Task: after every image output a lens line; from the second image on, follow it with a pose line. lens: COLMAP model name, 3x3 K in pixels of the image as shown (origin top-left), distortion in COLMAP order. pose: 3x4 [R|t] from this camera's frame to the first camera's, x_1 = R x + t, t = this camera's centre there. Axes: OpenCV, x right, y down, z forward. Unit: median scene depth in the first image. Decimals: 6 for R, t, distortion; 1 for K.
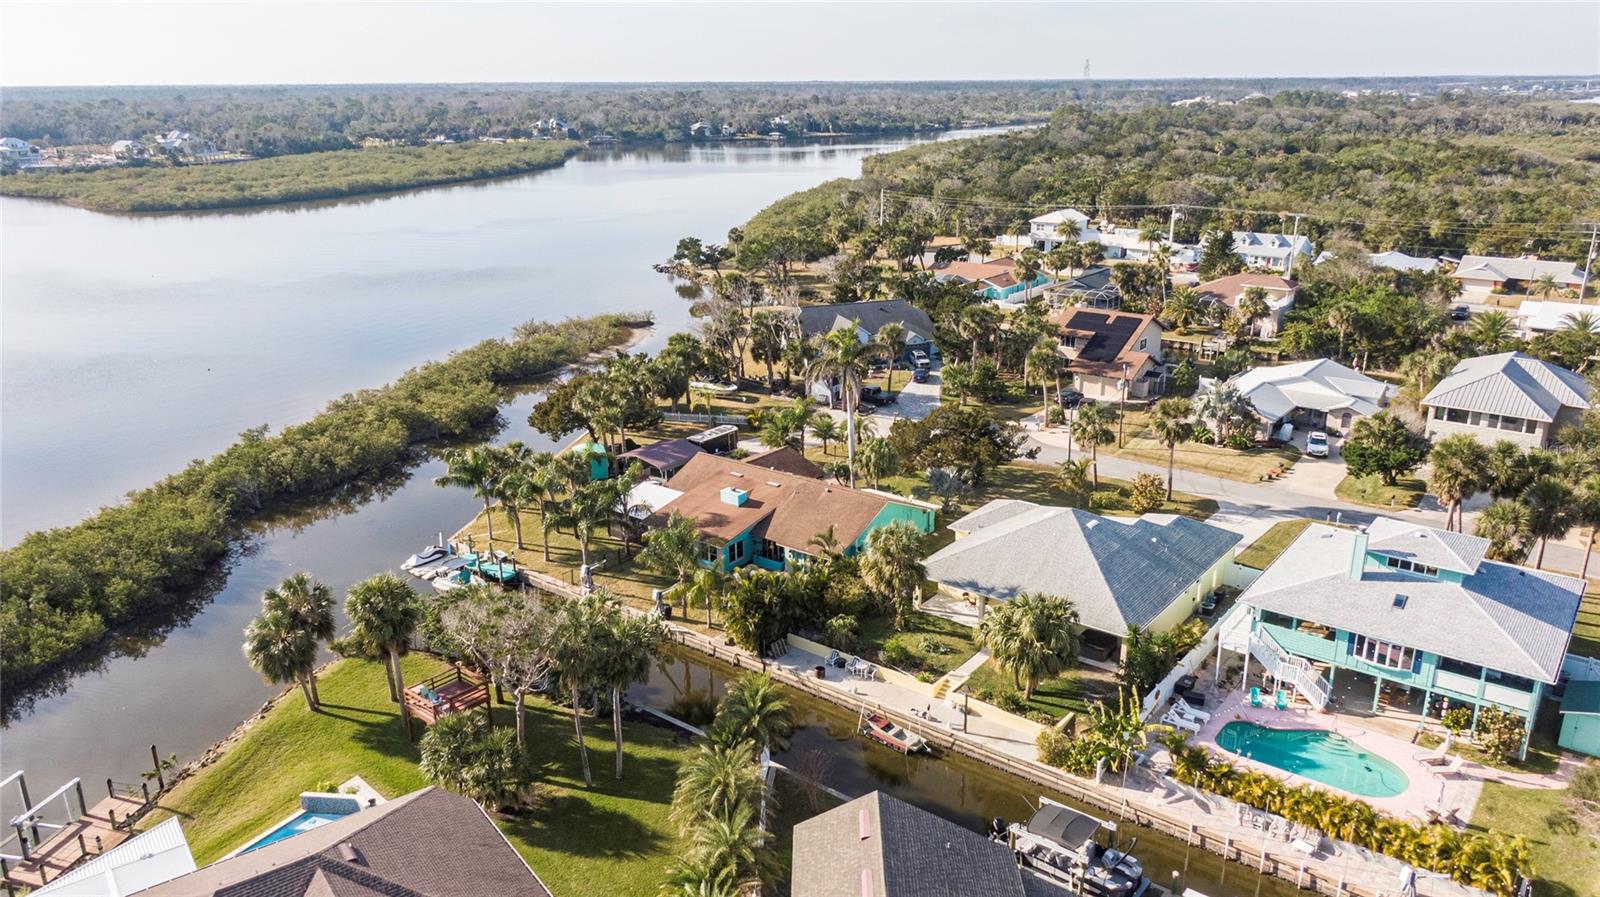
lens RADIAL K [[1145.3, 0, 802.5], [0, 1145.3, 443.9], [0, 0, 1]] dist [0.030598, -0.041774]
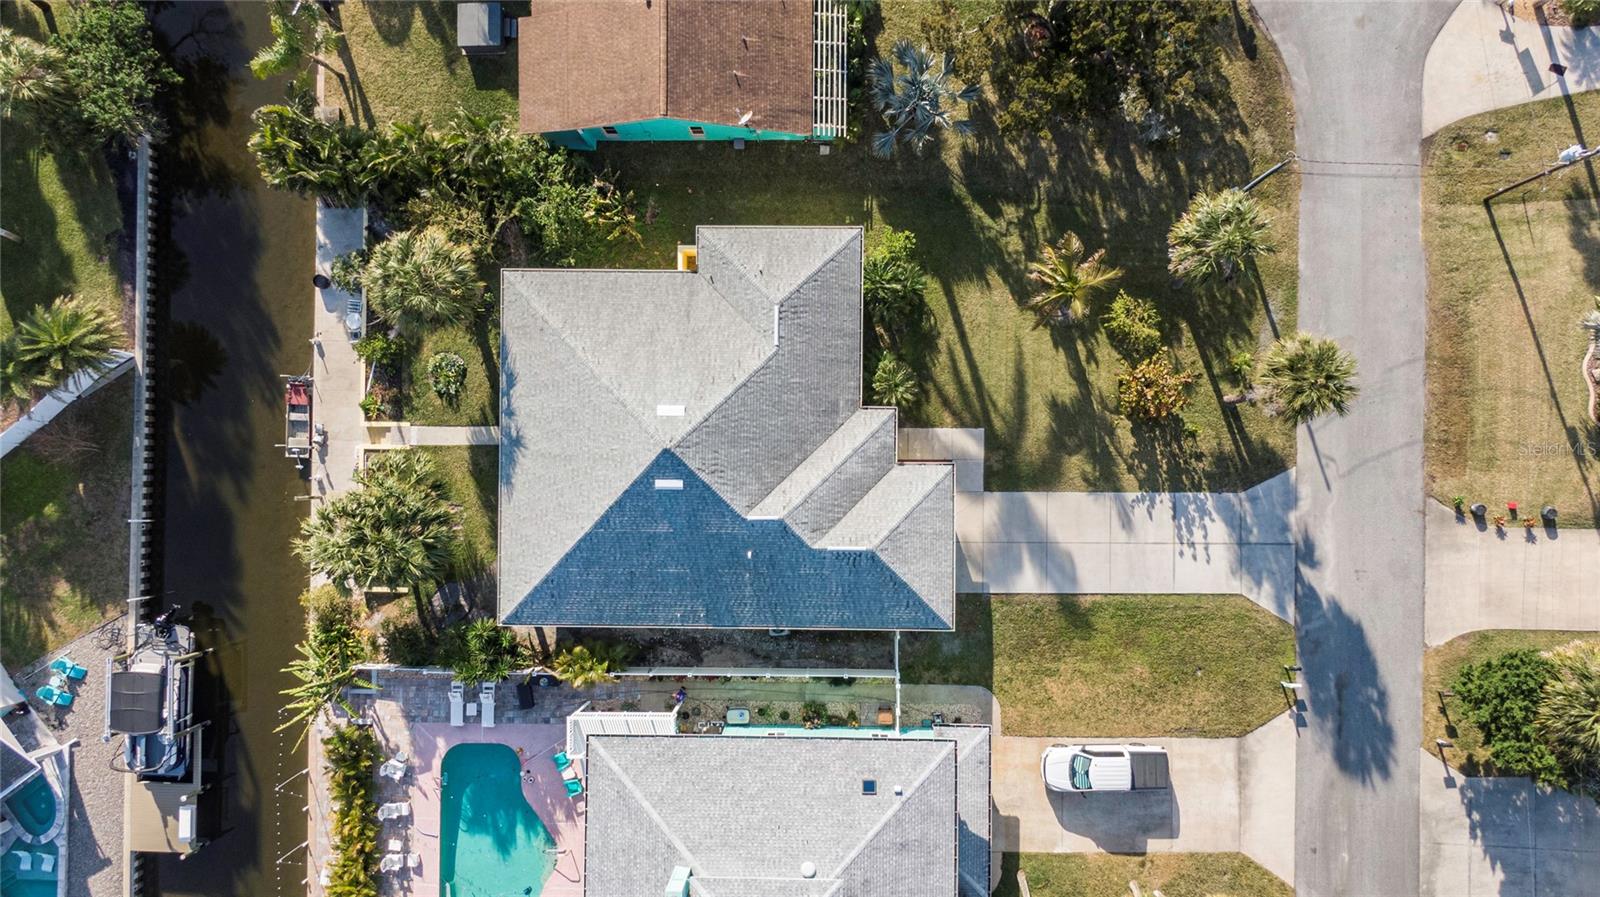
lens RADIAL K [[1145.3, 0, 806.9], [0, 1145.3, 454.4], [0, 0, 1]] dist [0.030598, -0.041774]
pose [[0.608045, 0.793736, -0.016253, 0.255978], [-0.222090, 0.189717, 0.956391, -0.475157], [0.762206, -0.577919, 0.291637, 0.767277]]
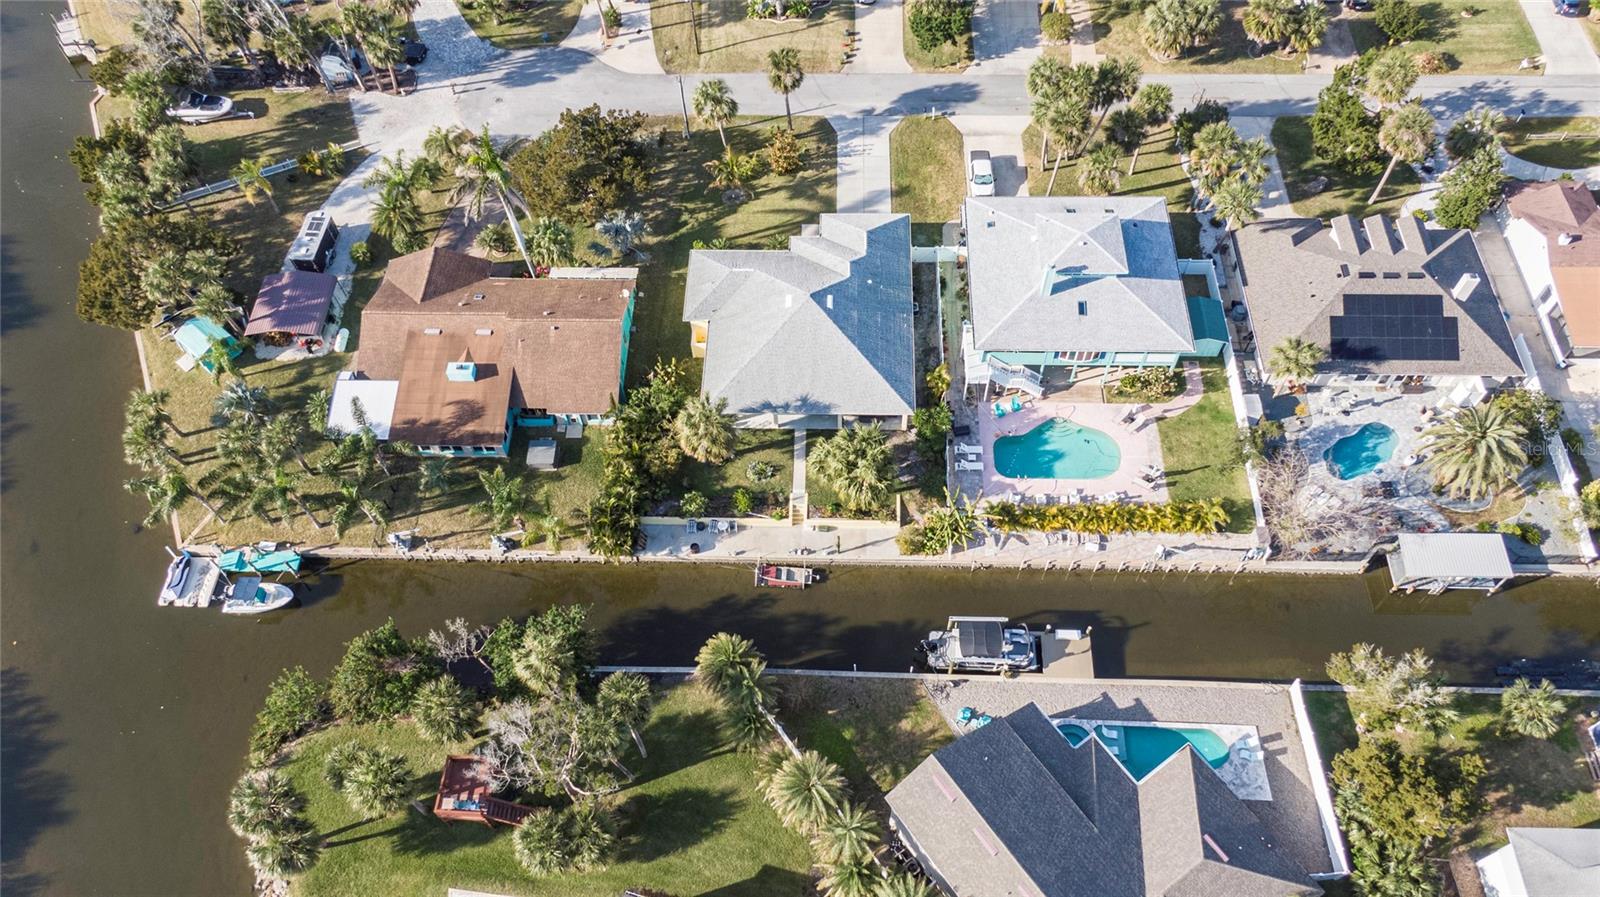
lens RADIAL K [[1145.3, 0, 809.1], [0, 1145.3, 446.9], [0, 0, 1]] dist [0.030598, -0.041774]
pose [[0.804184, -0.501641, 0.318817, -0.168531], [0.192633, 0.727398, 0.658623, -0.495173], [-0.562300, -0.468239, 0.681595, 0.154714]]
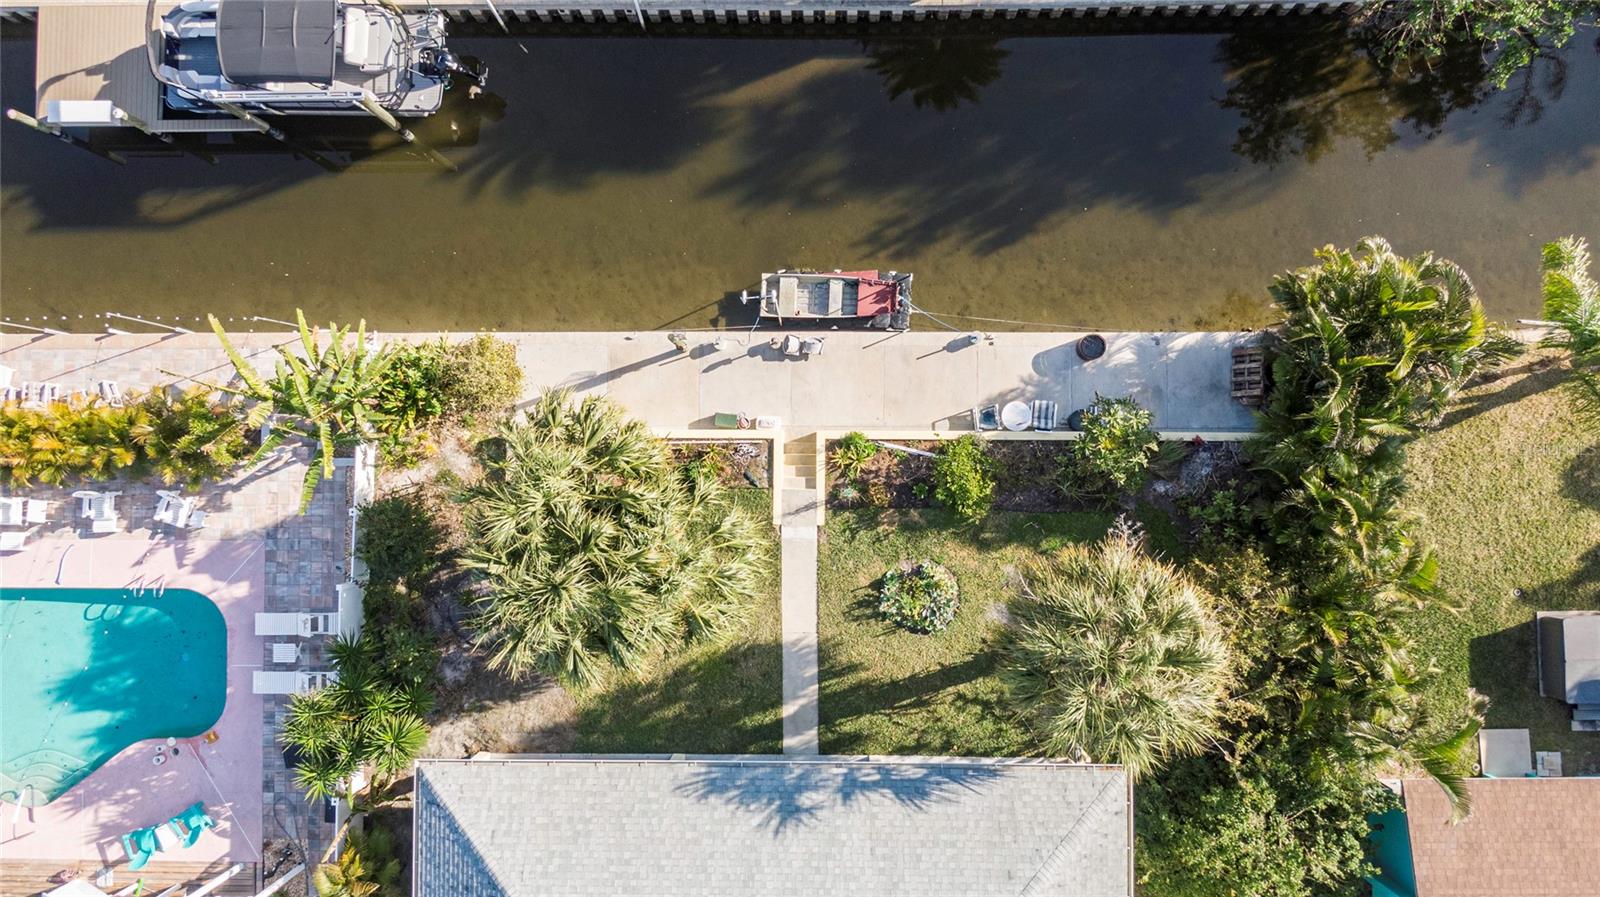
lens RADIAL K [[1145.3, 0, 803.4], [0, 1145.3, 445.2], [0, 0, 1]] dist [0.030598, -0.041774]
pose [[-0.787377, 0.616155, 0.019760, 0.087495], [-0.150258, -0.222903, 0.963191, -0.148433], [0.597879, 0.755426, 0.268090, 0.687114]]
